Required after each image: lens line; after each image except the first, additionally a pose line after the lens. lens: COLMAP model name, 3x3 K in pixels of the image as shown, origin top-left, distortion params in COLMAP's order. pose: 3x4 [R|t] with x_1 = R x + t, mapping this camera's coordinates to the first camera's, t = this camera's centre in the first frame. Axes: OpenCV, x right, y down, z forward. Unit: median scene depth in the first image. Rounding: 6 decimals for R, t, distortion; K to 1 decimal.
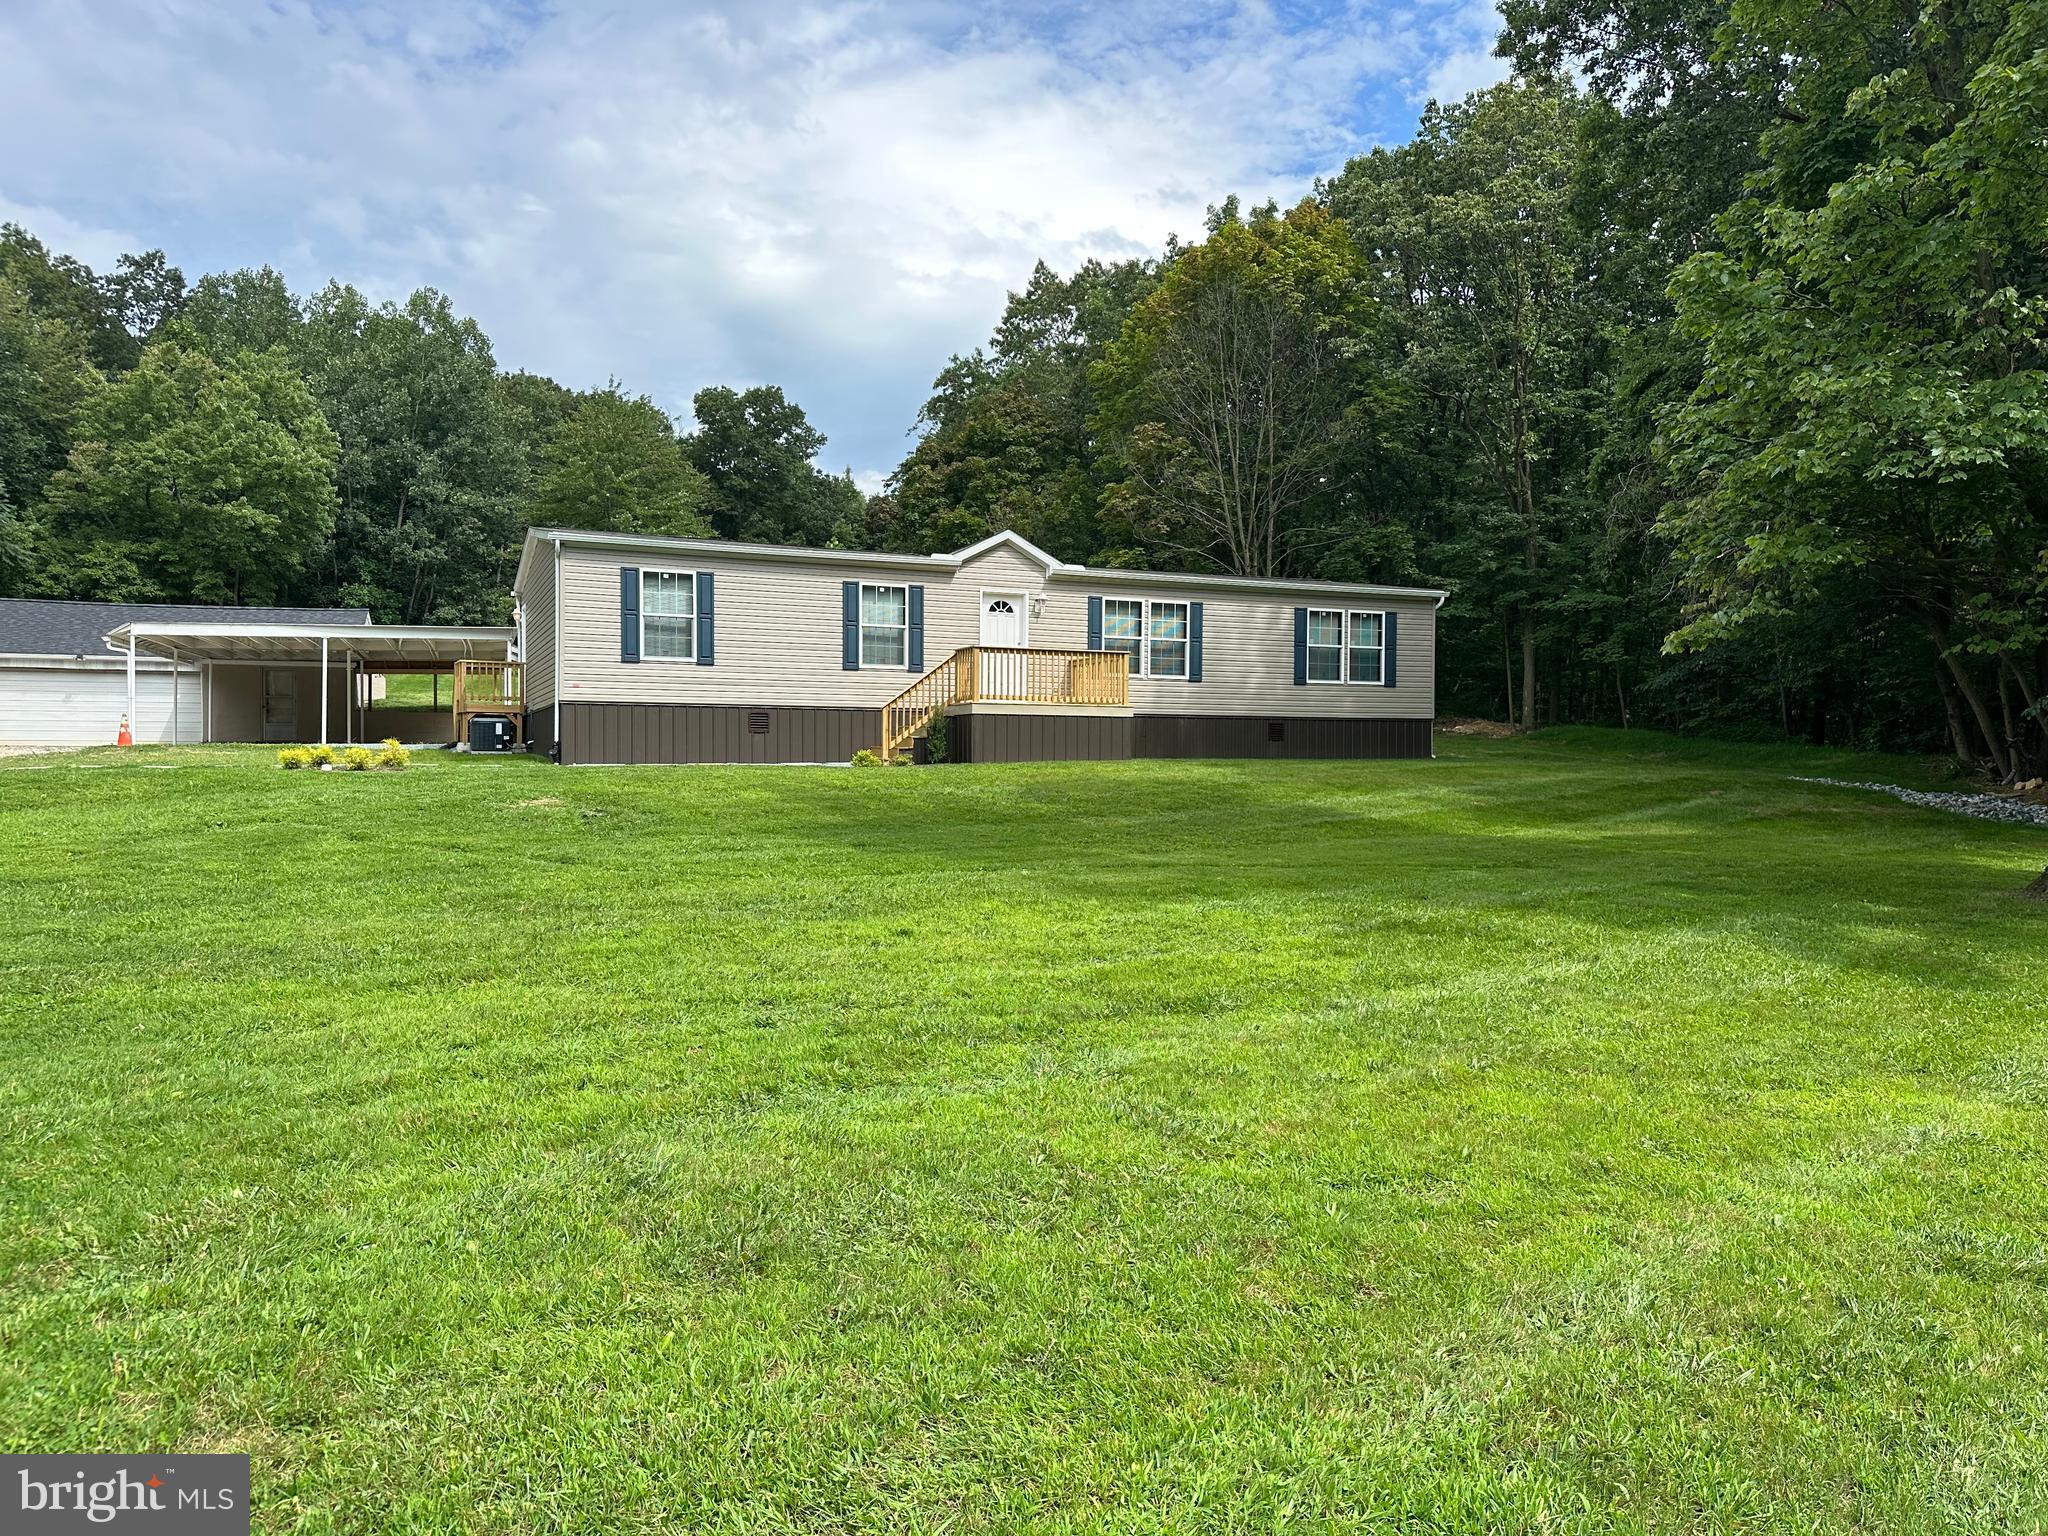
lens RADIAL K [[1442.6, 0, 1018.0], [0, 1442.6, 779.5], [0, 0, 1]] dist [0.050137, -0.044700]
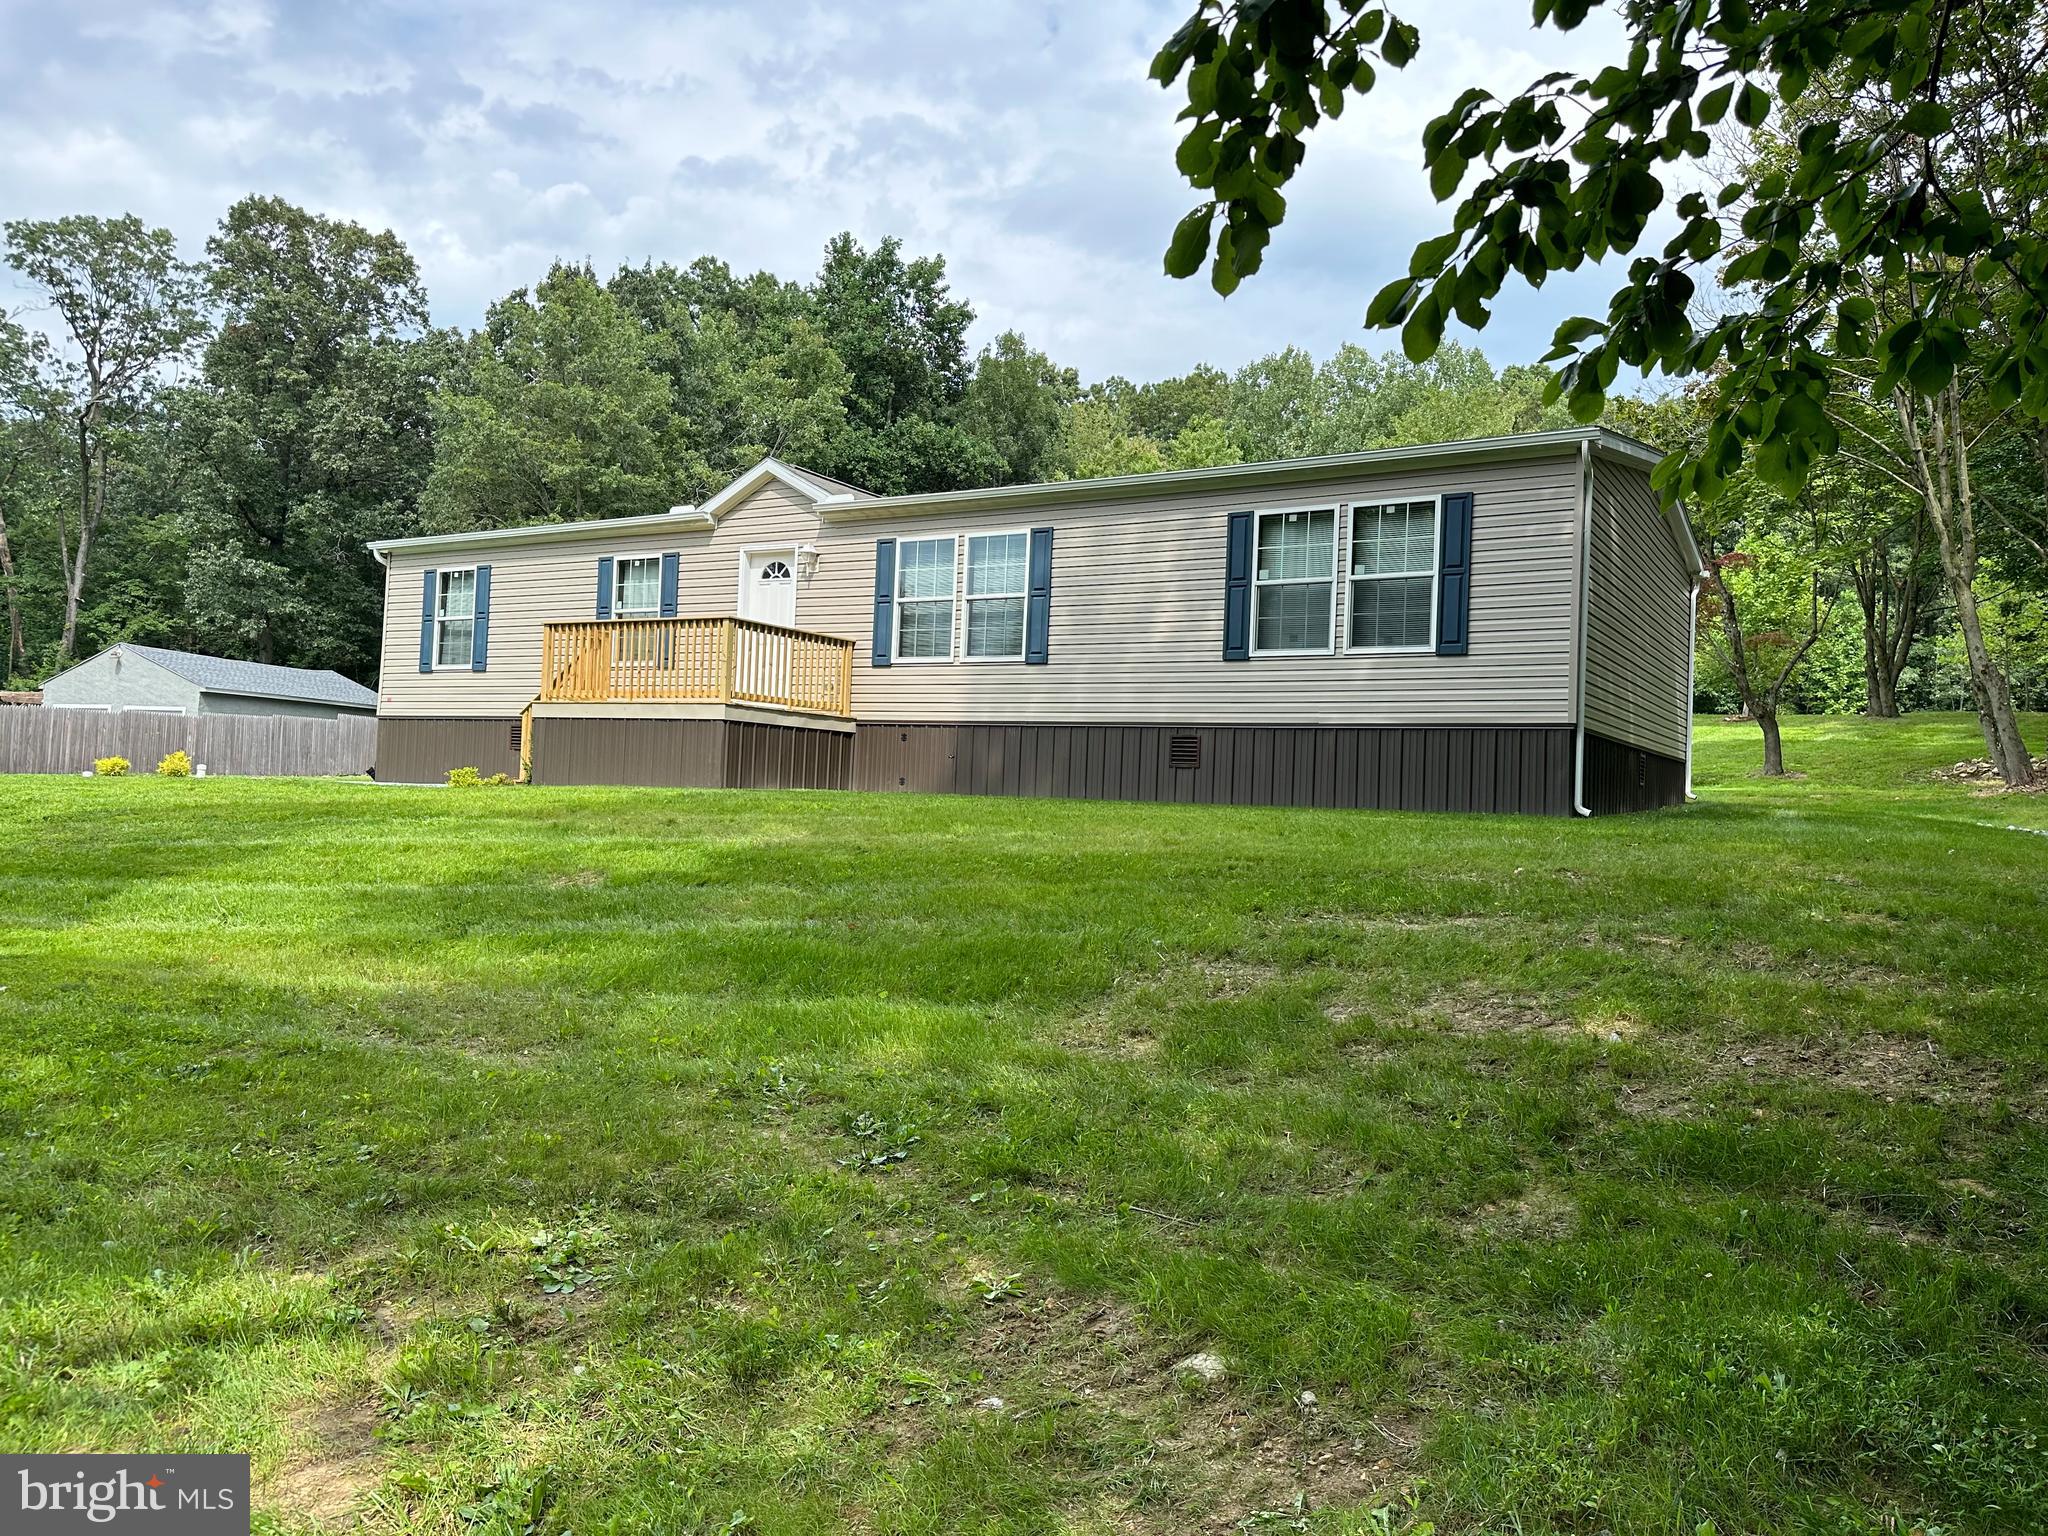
lens RADIAL K [[1442.6, 0, 1021.2], [0, 1442.6, 763.0], [0, 0, 1]] dist [0.050137, -0.044700]
pose [[0.569941, 0.004551, -0.821673, 0.625550], [-0.038260, 0.999047, -0.021005, -0.016595], [0.820794, 0.043409, 0.569572, 0.700031]]
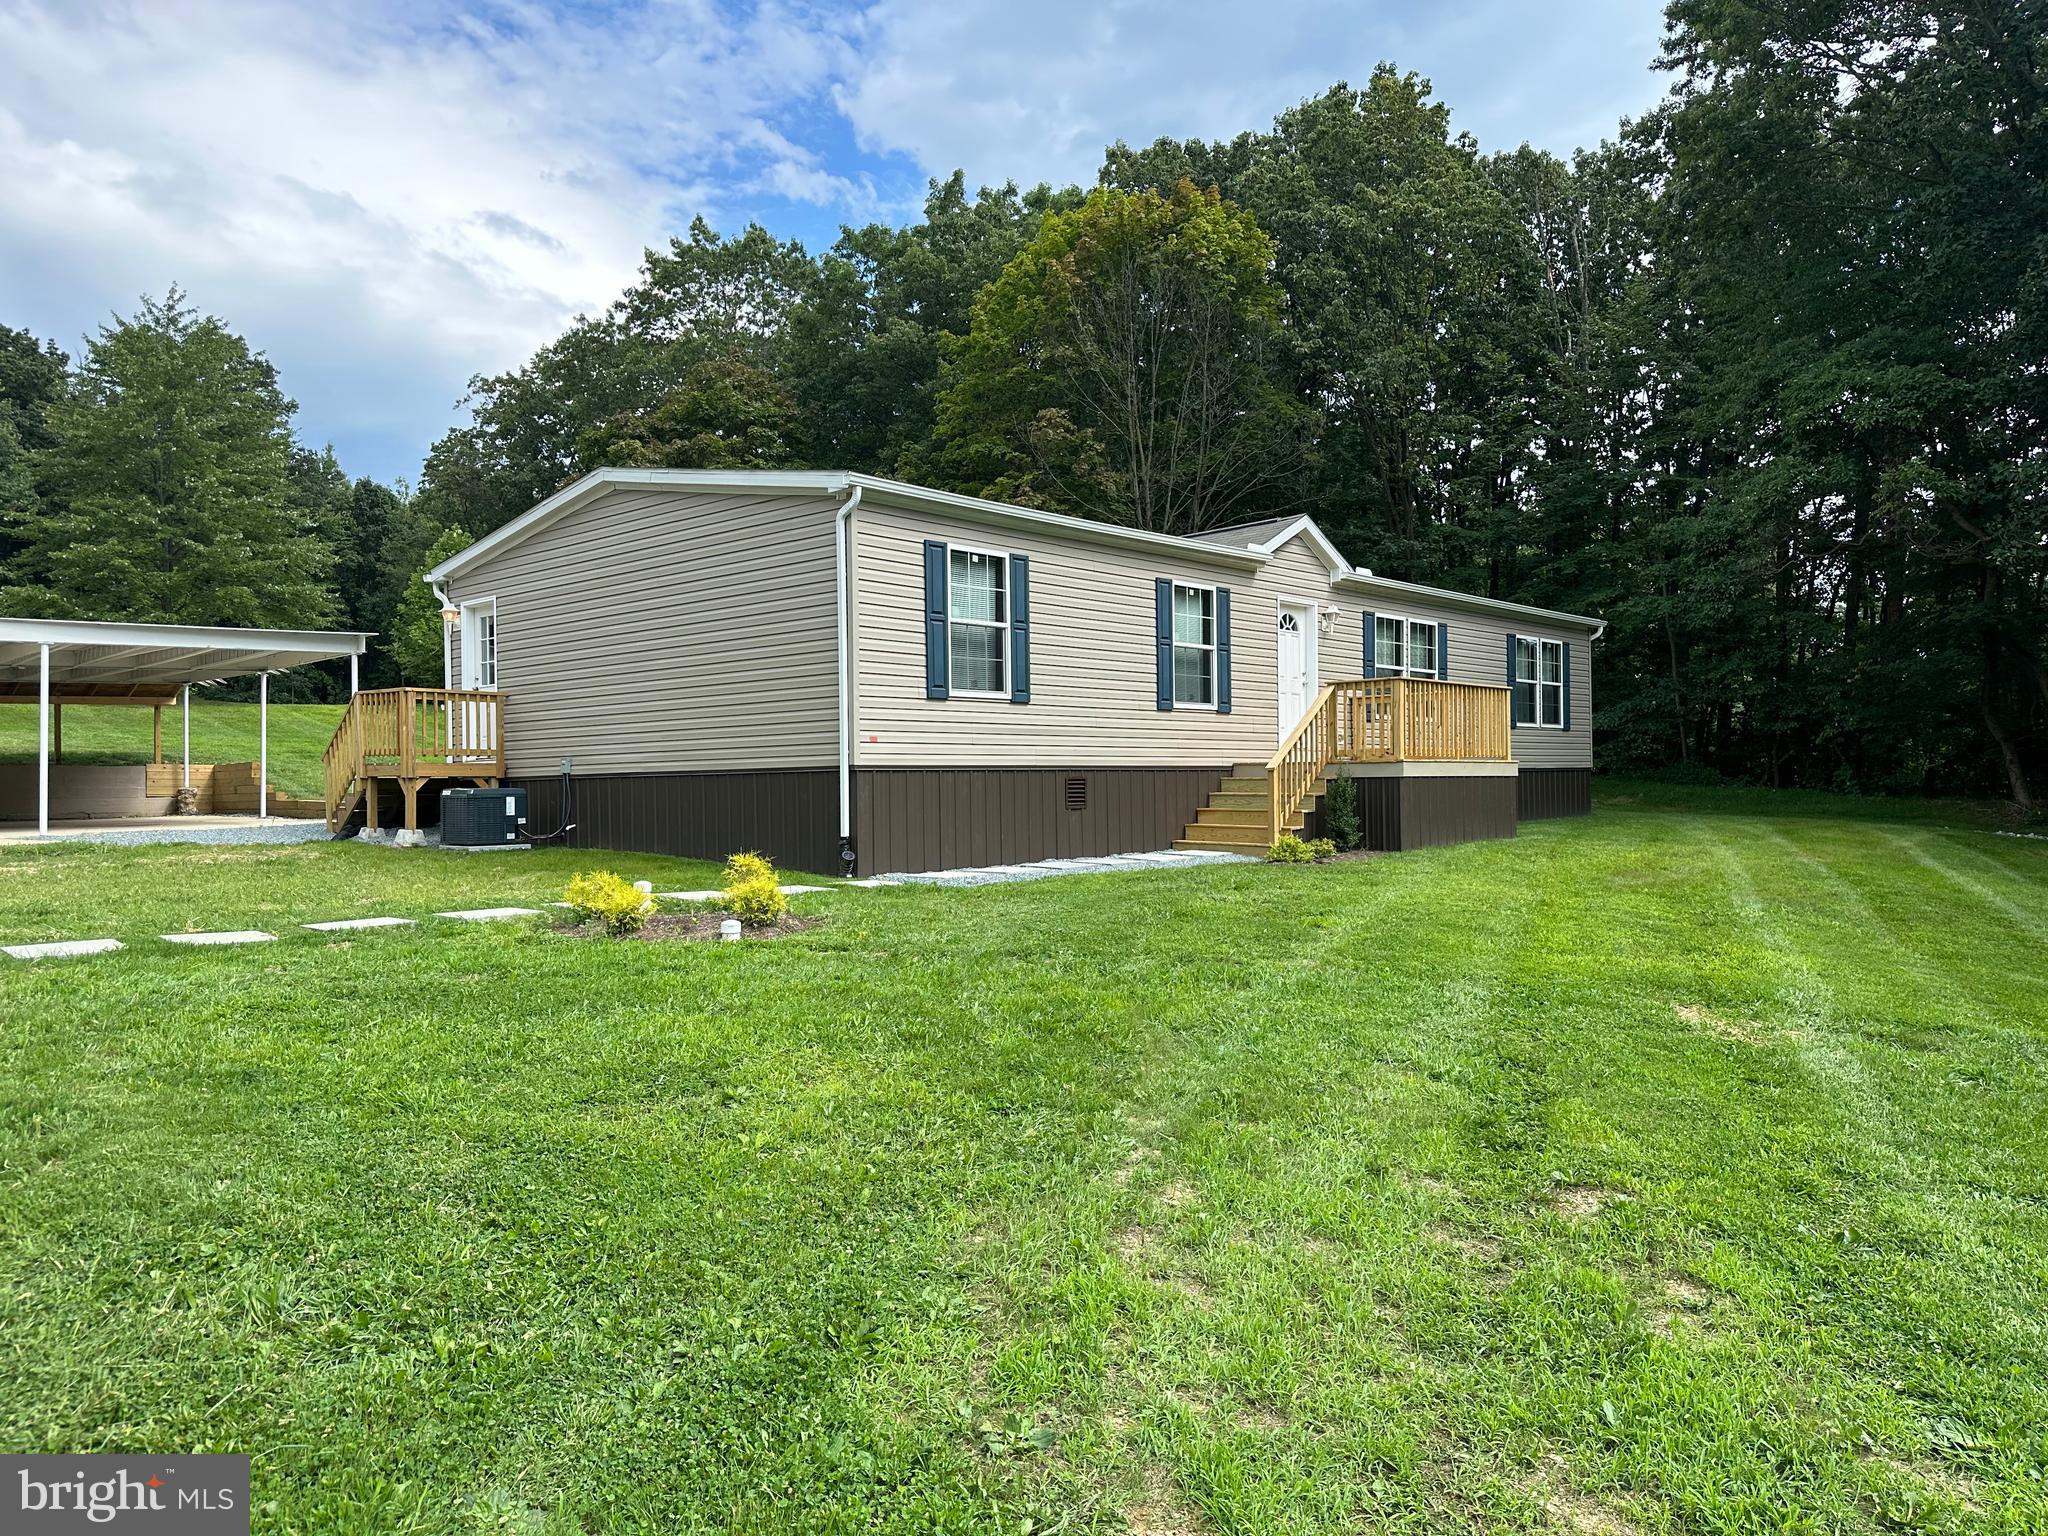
lens RADIAL K [[1442.6, 0, 1032.9], [0, 1442.6, 775.0], [0, 0, 1]] dist [0.050137, -0.044700]
pose [[0.914219, -0.013439, 0.404997, -0.419749], [0.020570, 0.999700, -0.013260, -0.036309], [-0.404698, 0.020453, 0.914222, 0.390585]]
